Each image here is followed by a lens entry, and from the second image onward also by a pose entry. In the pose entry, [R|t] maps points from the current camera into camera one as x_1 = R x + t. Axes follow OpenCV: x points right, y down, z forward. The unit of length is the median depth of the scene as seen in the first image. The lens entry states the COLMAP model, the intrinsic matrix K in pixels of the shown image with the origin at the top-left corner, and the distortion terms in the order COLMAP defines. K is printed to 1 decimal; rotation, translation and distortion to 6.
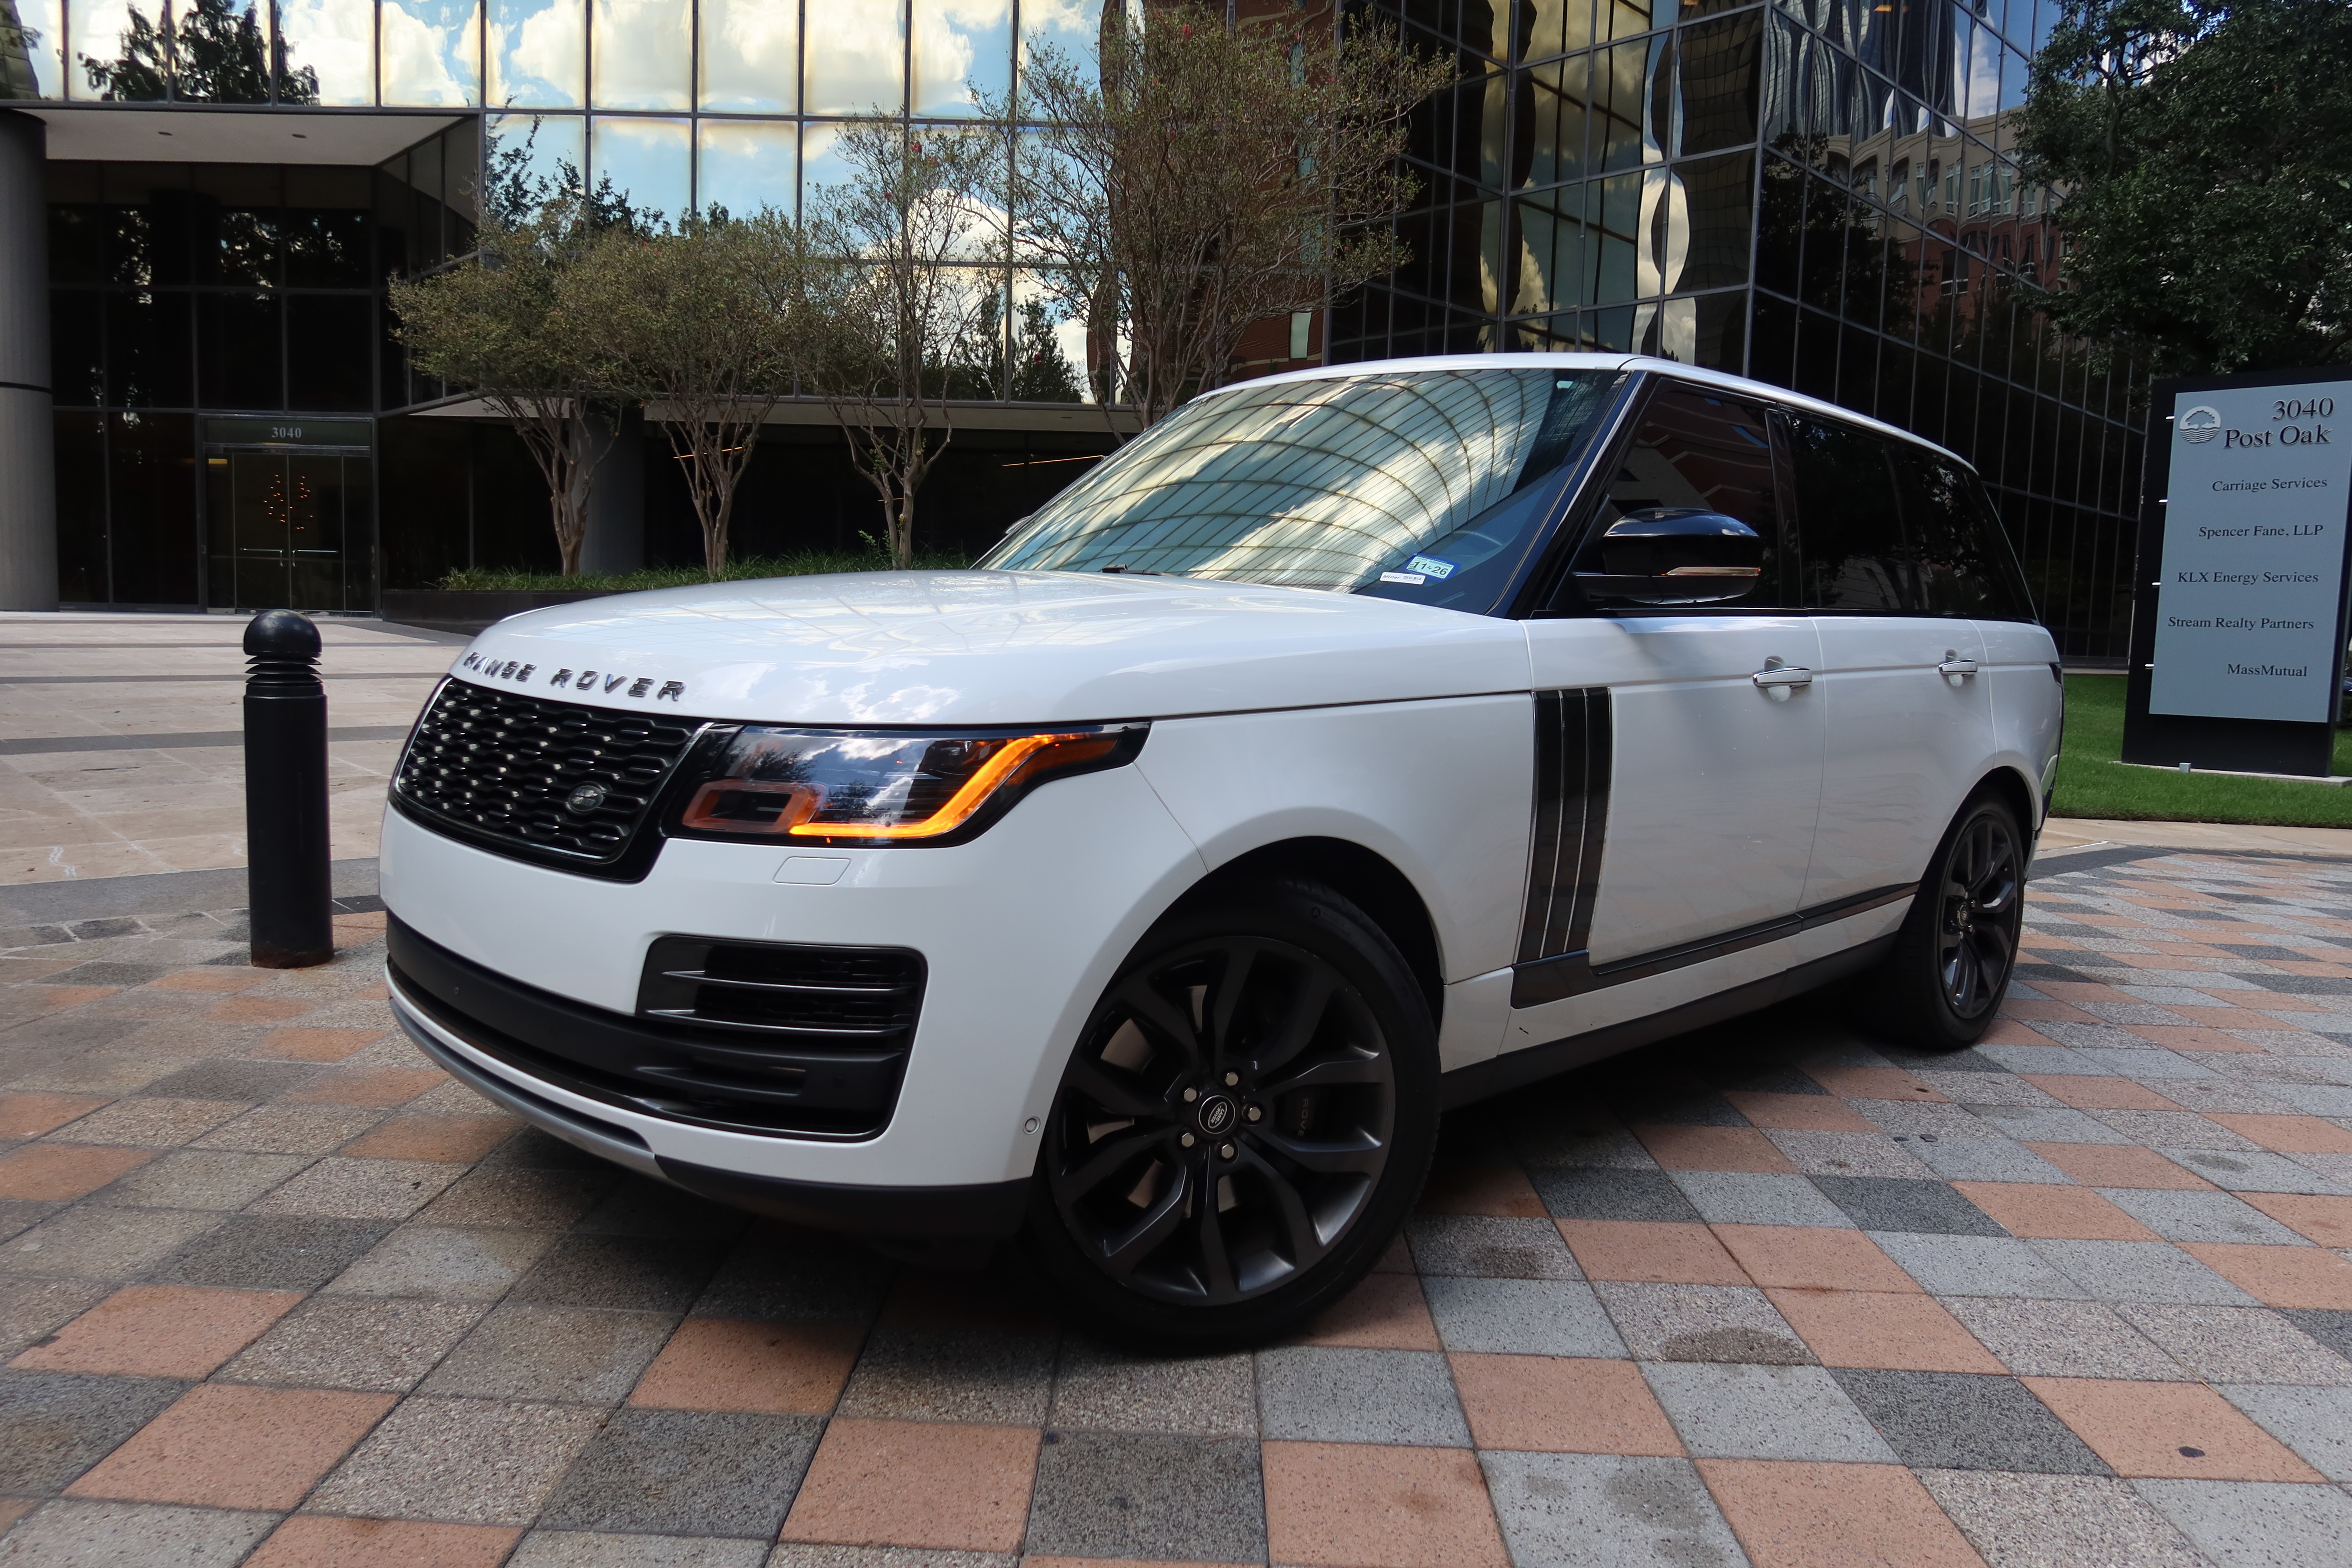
lens RADIAL K [[1687.1, 0, 1179.2], [0, 1687.1, 781.6], [0, 0, 1]] dist [-0.021701, 0.004729]
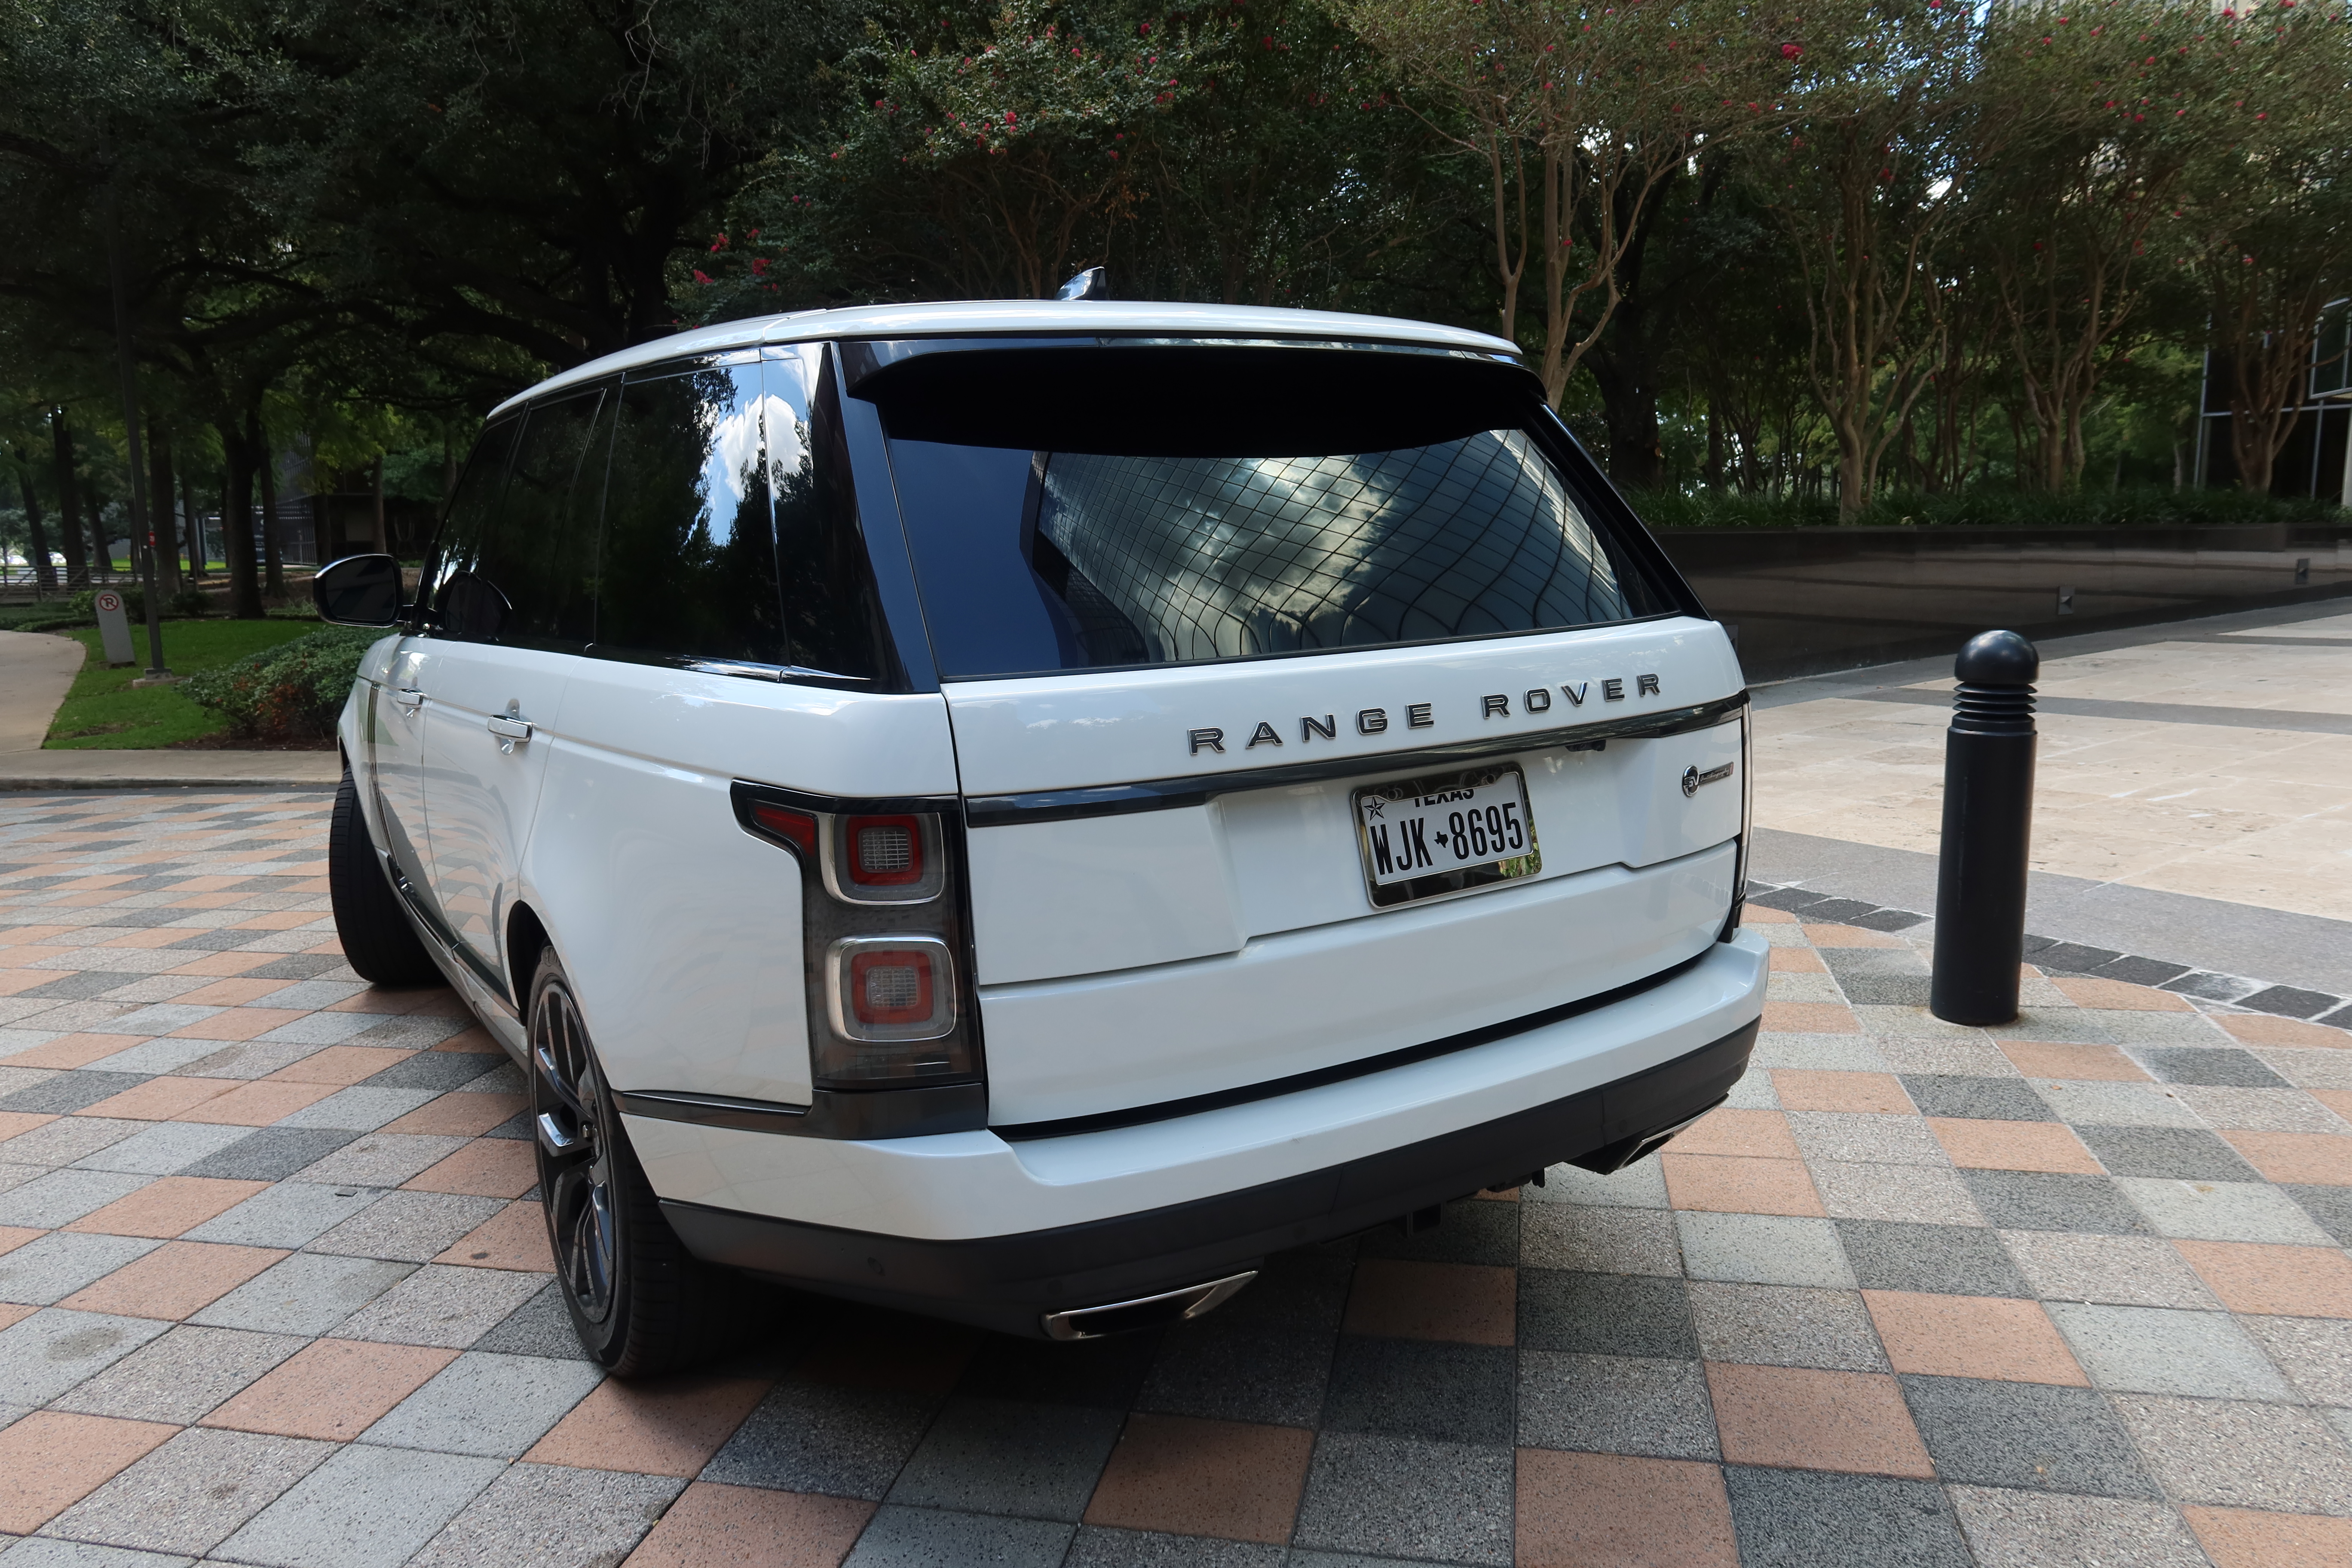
lens RADIAL K [[1684.4, 0, 1166.0], [0, 1684.4, 790.8], [0, 0, 1]] dist [-0.024936, -0.001432]
pose [[-0.233301, 0.130879, -0.963557, 1.416860], [-0.075218, 0.985503, 0.152072, -0.224280], [0.969491, 0.107956, -0.220074, 1.893336]]
